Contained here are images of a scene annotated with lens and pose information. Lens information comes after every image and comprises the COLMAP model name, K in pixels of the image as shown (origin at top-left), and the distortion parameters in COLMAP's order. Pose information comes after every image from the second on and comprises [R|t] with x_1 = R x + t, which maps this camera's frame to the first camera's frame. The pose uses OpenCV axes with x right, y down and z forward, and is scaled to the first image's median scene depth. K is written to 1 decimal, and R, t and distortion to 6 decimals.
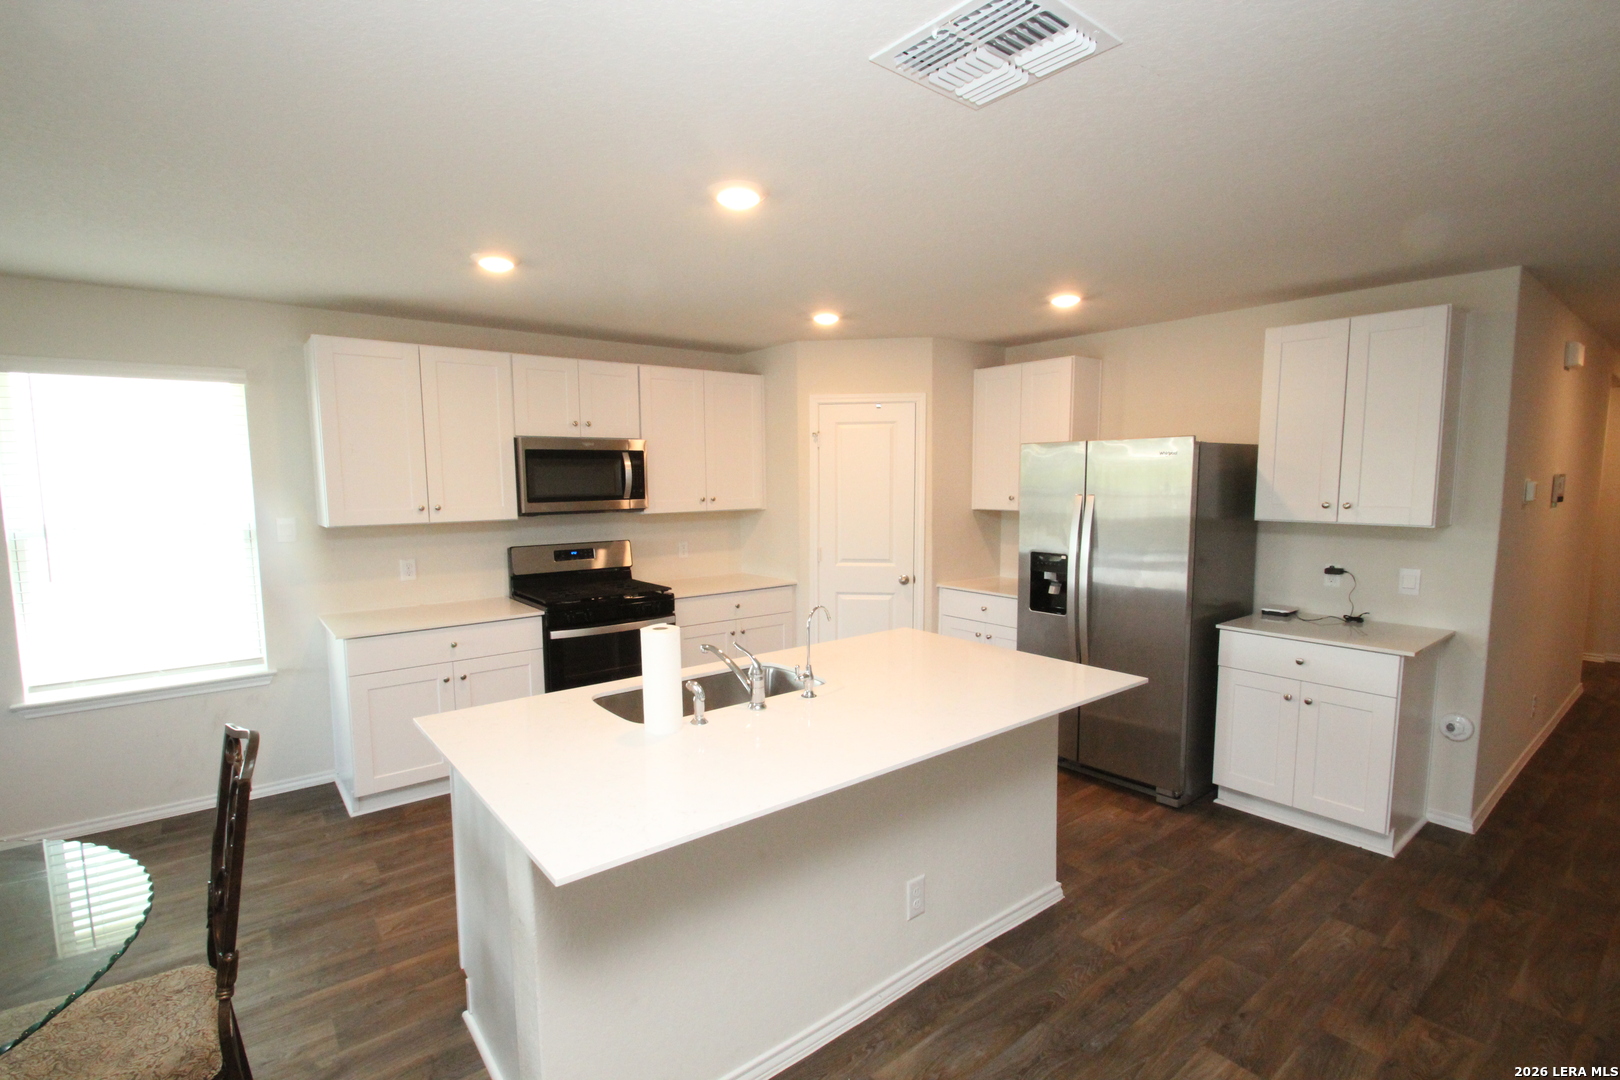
lens RADIAL K [[754.7, 0, 786.2], [0, 754.7, 552.2], [0, 0, 1]] dist [0.013795, -0.014518]
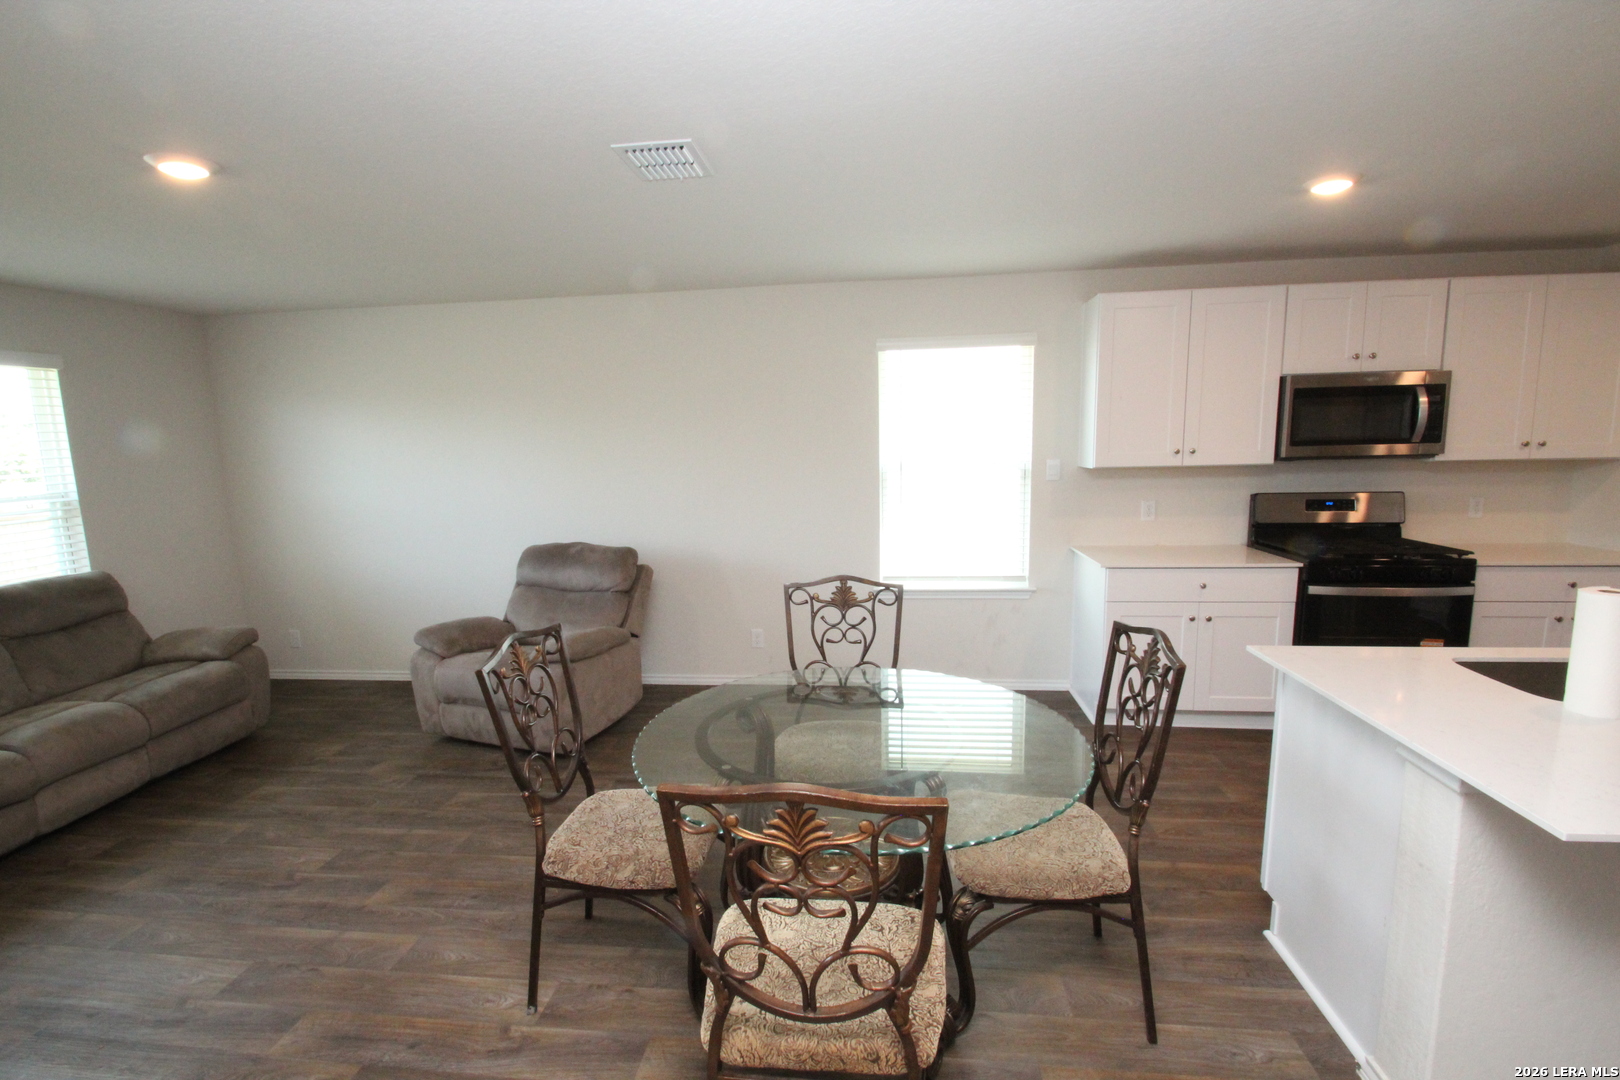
lens RADIAL K [[747.2, 0, 794.2], [0, 747.2, 556.5], [0, 0, 1]] dist [0.006994, -0.013941]
pose [[0.708790, 0.099398, -0.698382, -0.115022], [-0.052277, 0.994702, 0.088516, 0.020248], [0.703480, -0.026230, 0.710231, -0.090178]]
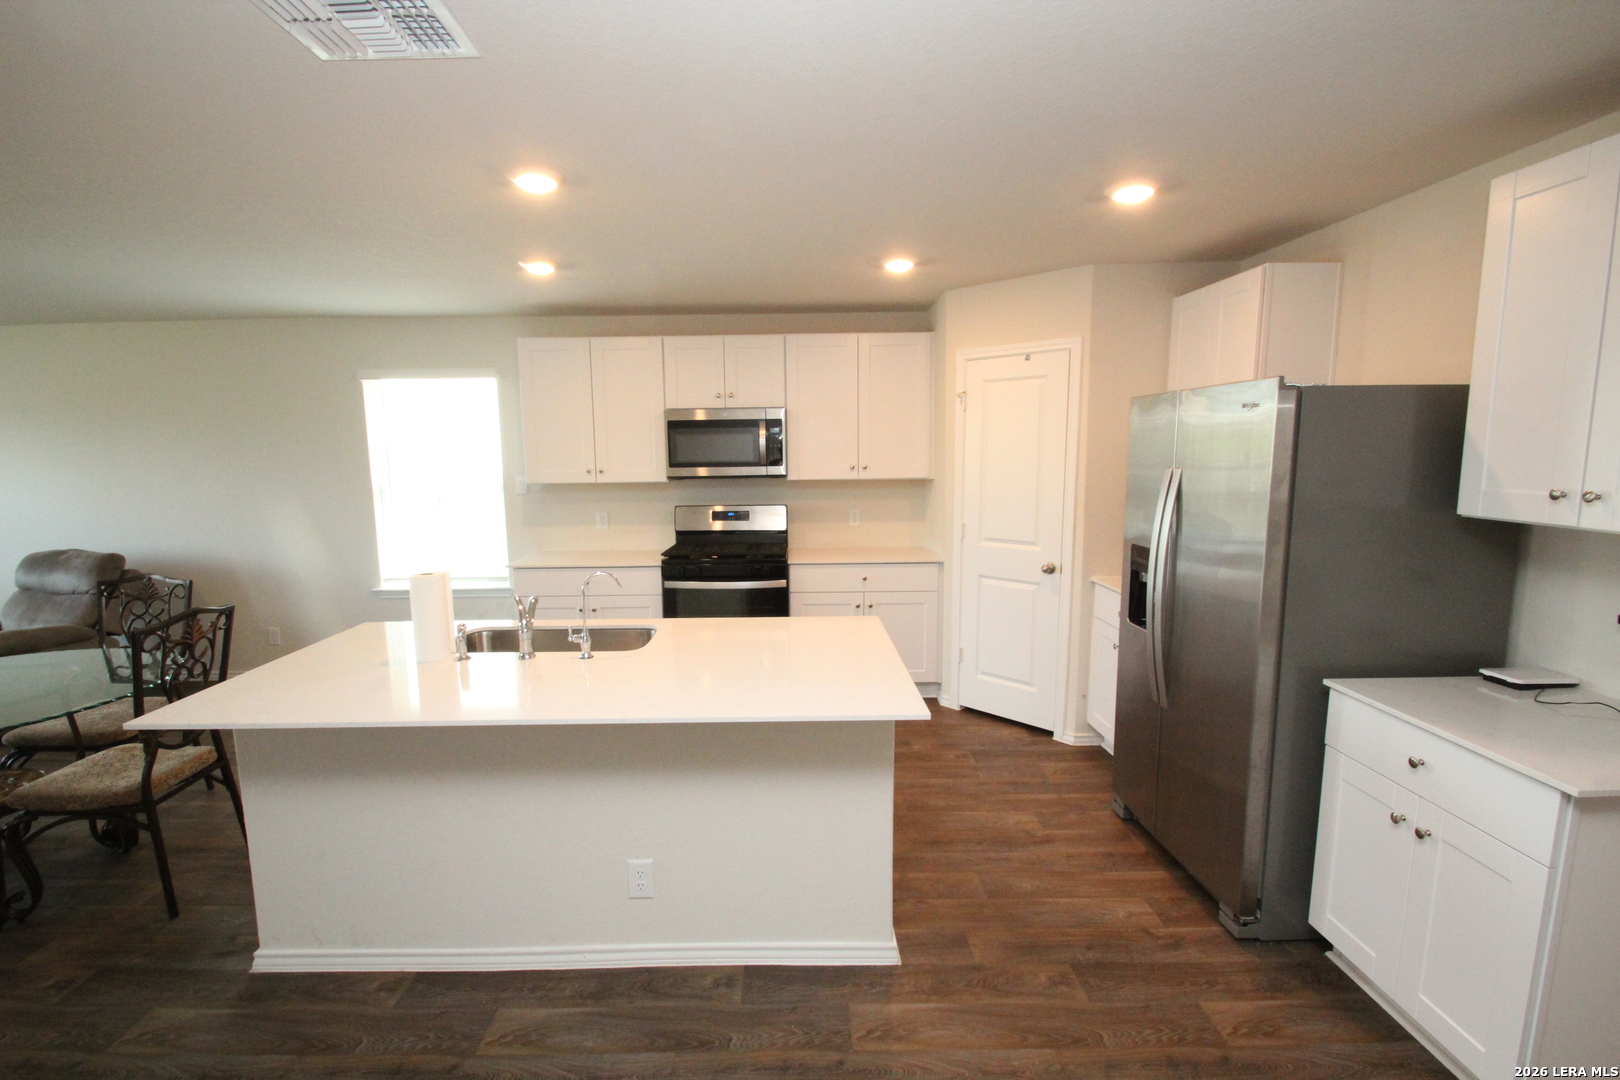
lens RADIAL K [[754.7, 0, 786.2], [0, 754.7, 552.2], [0, 0, 1]] dist [0.013795, -0.014518]
pose [[0.791701, 0.082417, -0.605324, 0.492956], [-0.056130, 0.996480, 0.062263, -0.018694], [0.608325, -0.015317, 0.793541, 0.196962]]
